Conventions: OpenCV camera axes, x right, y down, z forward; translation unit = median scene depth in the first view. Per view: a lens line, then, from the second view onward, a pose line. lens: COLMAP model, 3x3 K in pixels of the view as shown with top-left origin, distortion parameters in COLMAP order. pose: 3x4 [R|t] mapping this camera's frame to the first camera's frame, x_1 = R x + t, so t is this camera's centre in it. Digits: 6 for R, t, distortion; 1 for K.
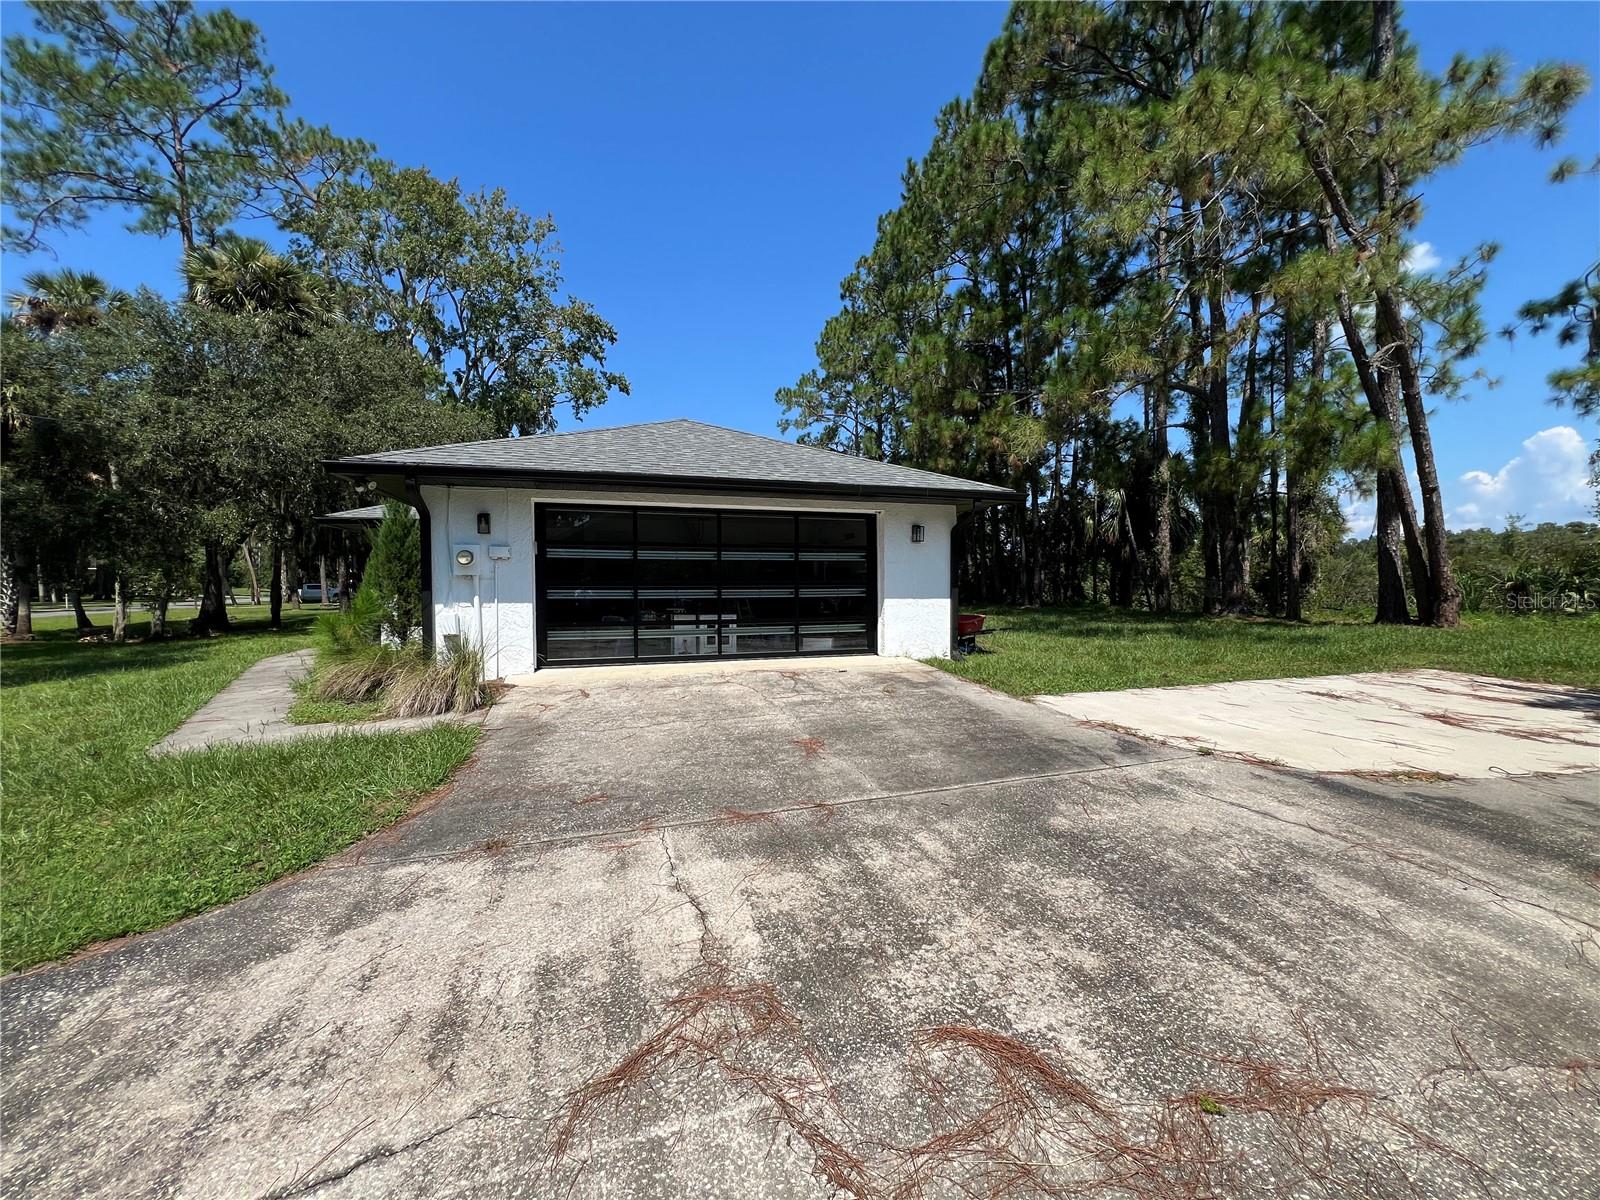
lens RADIAL K [[643.6, 0, 798.5], [0, 643.6, 594.4], [0, 0, 1]] dist [0.000105, 0.000022]
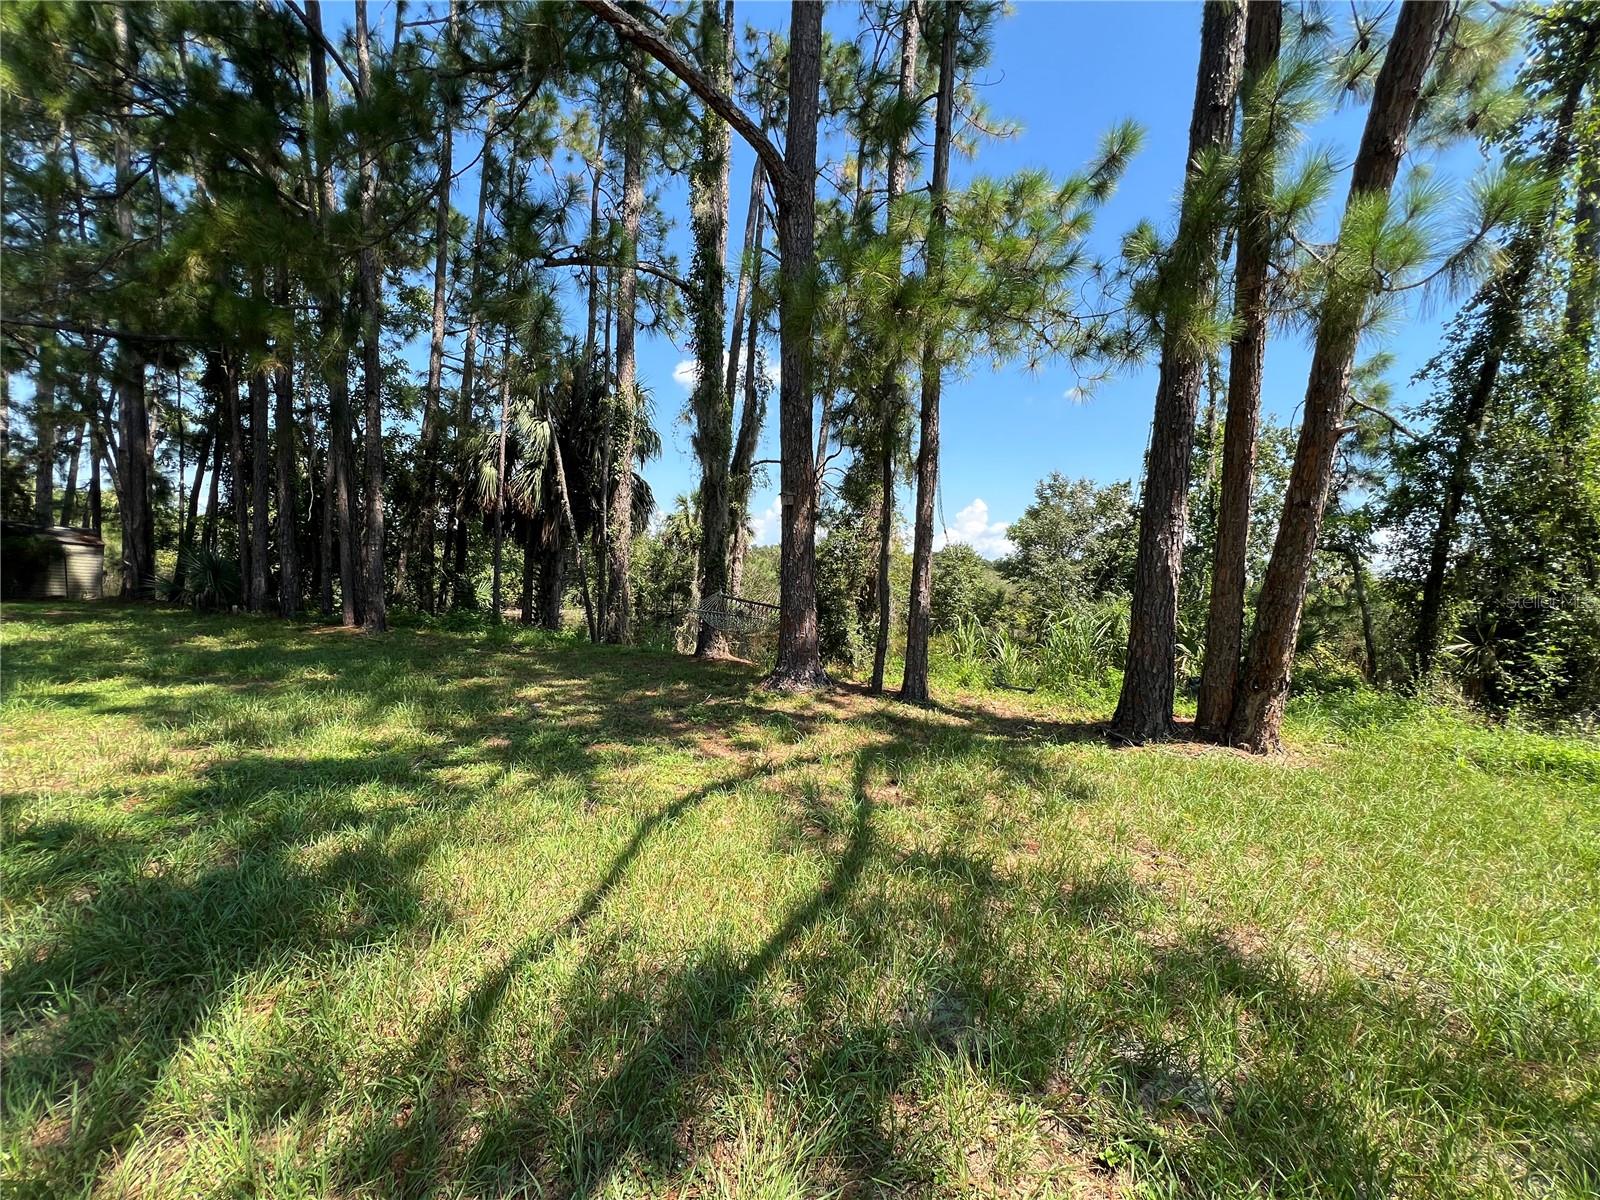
lens RADIAL K [[643.6, 0, 797.3], [0, 643.6, 593.9], [0, 0, 1]] dist [0.000105, 0.000022]
pose [[0.644843, 0.022218, 0.763992, 0.202818], [-0.036942, 0.999315, 0.002119, -0.019901], [-0.763422, -0.029590, 0.645222, 0.439398]]
